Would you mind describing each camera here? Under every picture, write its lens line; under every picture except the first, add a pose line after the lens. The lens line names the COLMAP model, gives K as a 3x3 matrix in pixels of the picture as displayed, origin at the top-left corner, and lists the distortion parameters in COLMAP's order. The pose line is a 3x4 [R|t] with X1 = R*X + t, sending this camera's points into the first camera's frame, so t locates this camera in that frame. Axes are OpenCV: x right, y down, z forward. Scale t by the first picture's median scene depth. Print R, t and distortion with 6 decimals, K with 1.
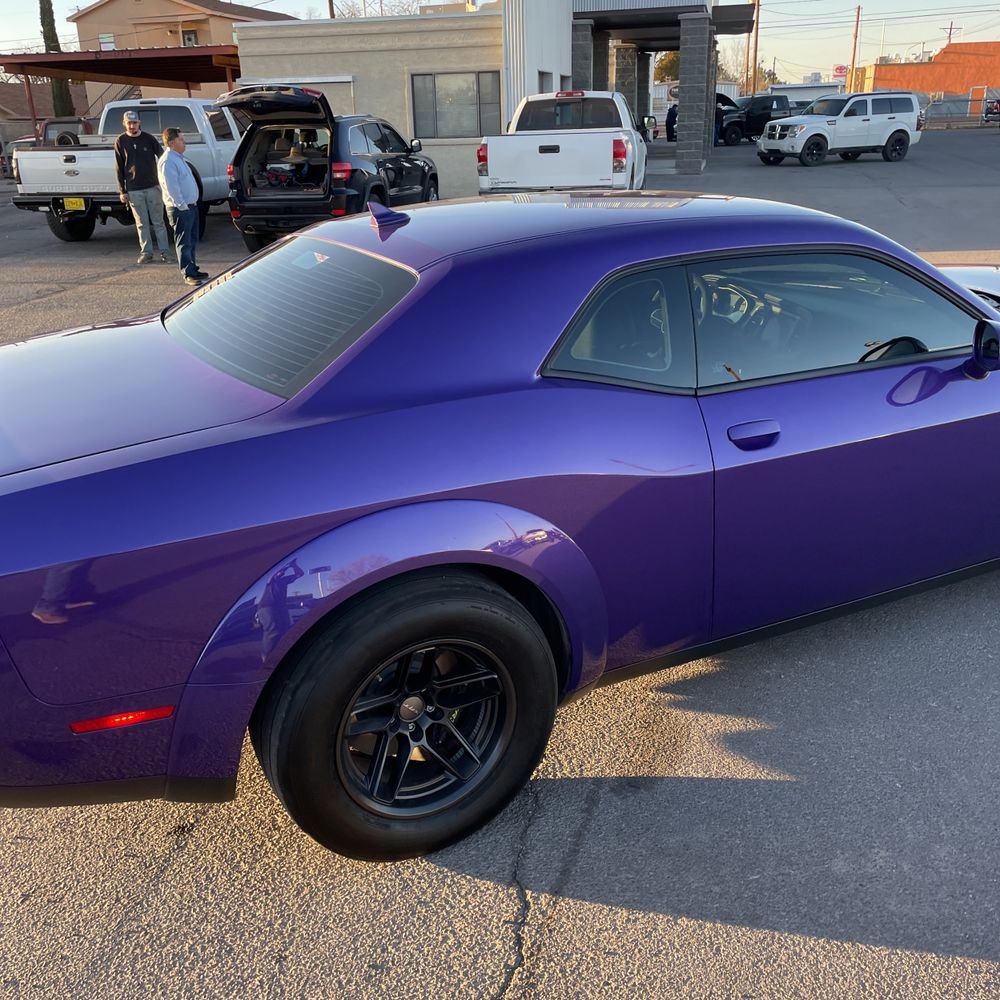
lens RADIAL K [[1000.0, 0, 495.2], [0, 1000.0, 499.2], [0, 0, 1]] dist [0.080392, -0.097968]
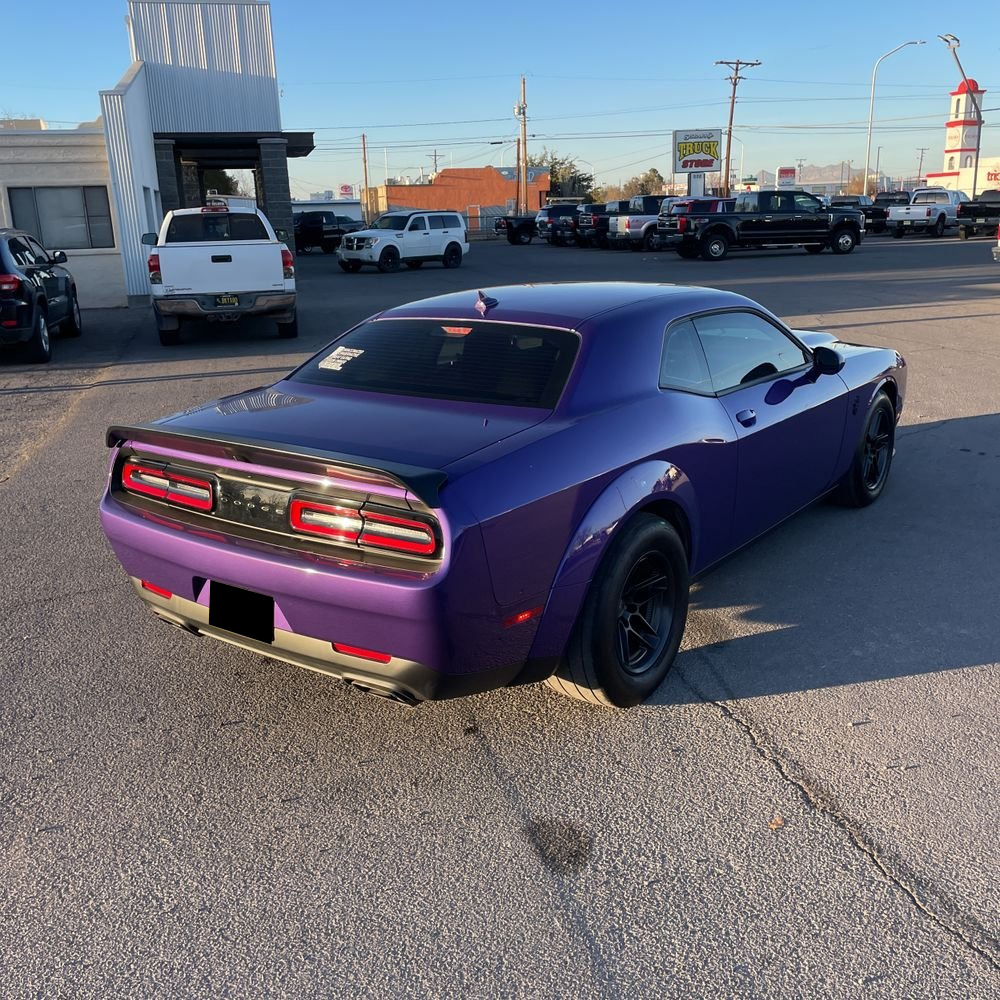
lens RADIAL K [[1000.0, 0, 495.2], [0, 1000.0, 499.2], [0, 0, 1]] dist [0.080392, -0.097968]
pose [[0.899541, -0.117684, 0.420685, -0.109223], [0.159139, 0.985134, -0.064698, 0.014343], [-0.406817, 0.125145, 0.904897, -0.040179]]
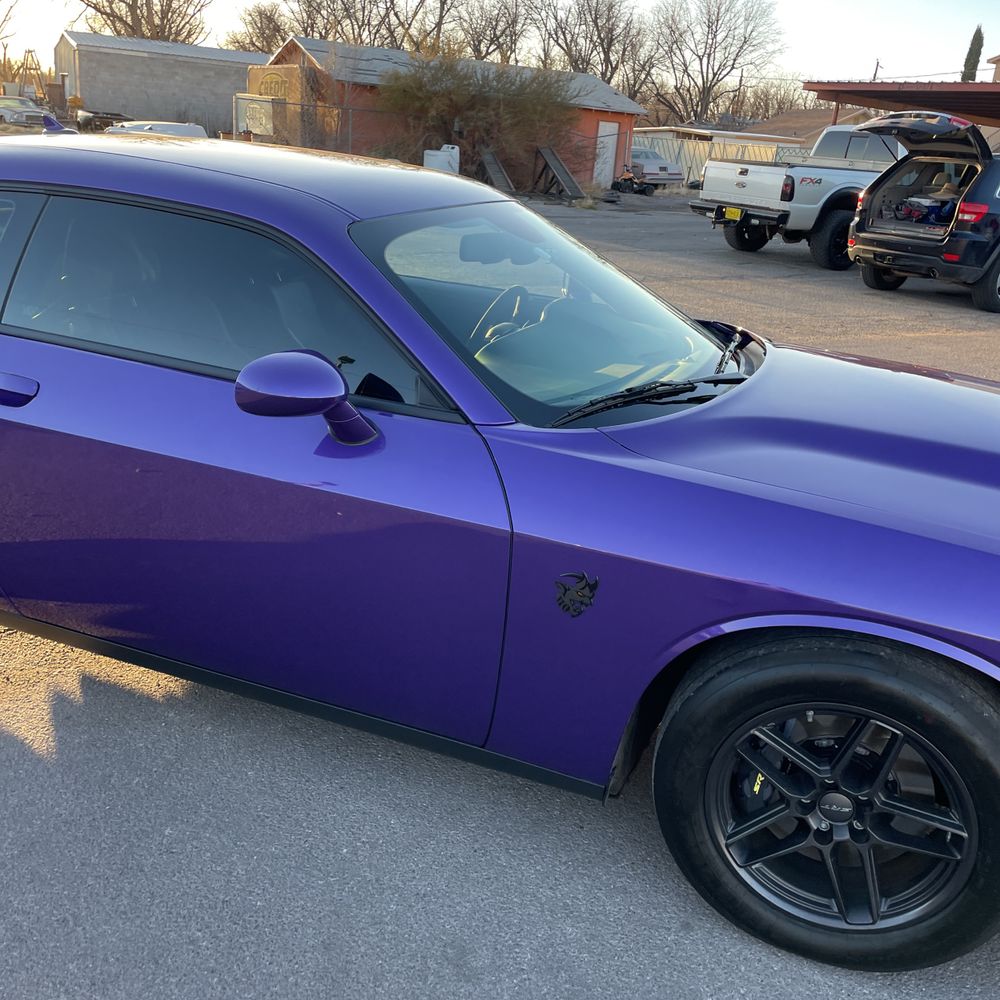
lens RADIAL K [[995.7, 0, 497.9], [0, 995.7, 488.1], [0, 0, 1]] dist [0.079182, -0.098684]
pose [[0.666675, 0.323931, -0.671278, 0.154278], [-0.353935, 0.930189, 0.097363, -0.029315], [0.655954, 0.172679, 0.734784, 0.086999]]
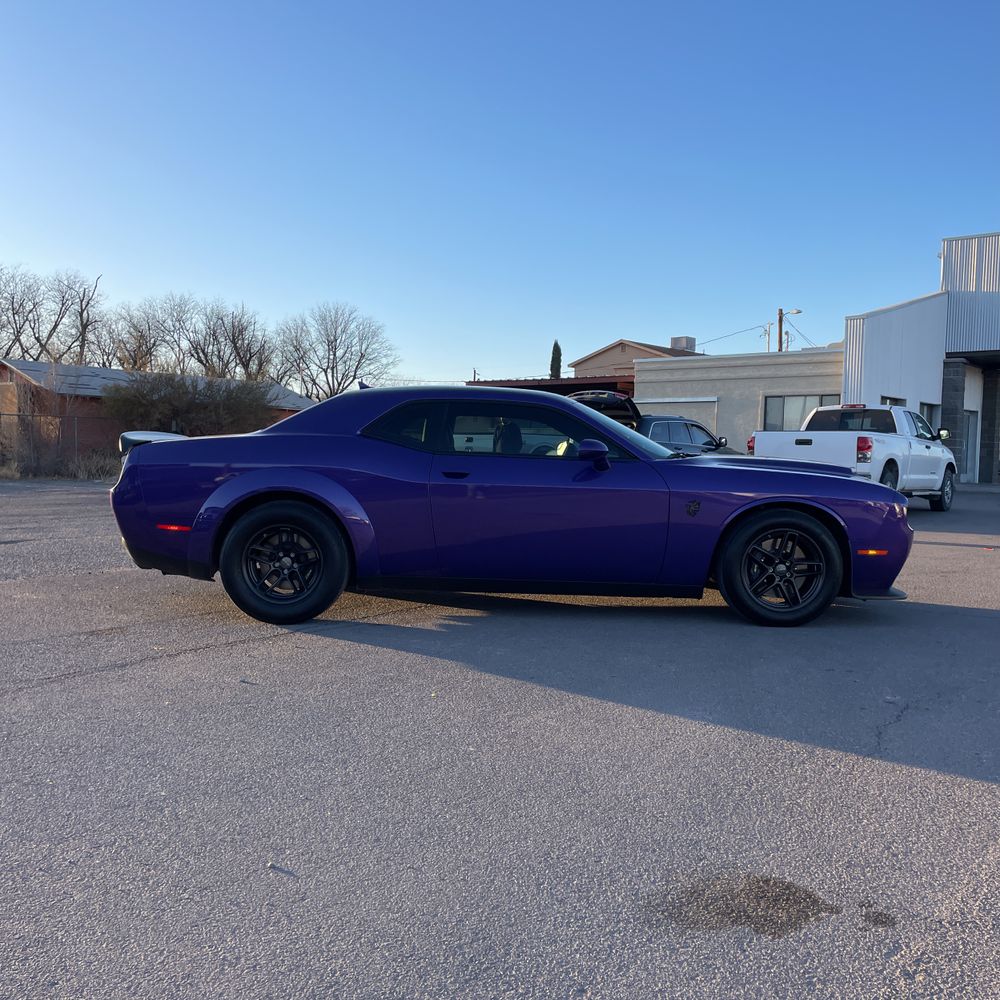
lens RADIAL K [[987.9, 0, 496.7], [0, 987.9, 512.4], [0, 0, 1]] dist [0.087666, -0.110605]
pose [[0.891101, 0.073078, -0.447882, 0.176259], [-0.202742, 0.947086, -0.248843, 0.072519], [0.405998, 0.312549, 0.858766, -0.107552]]
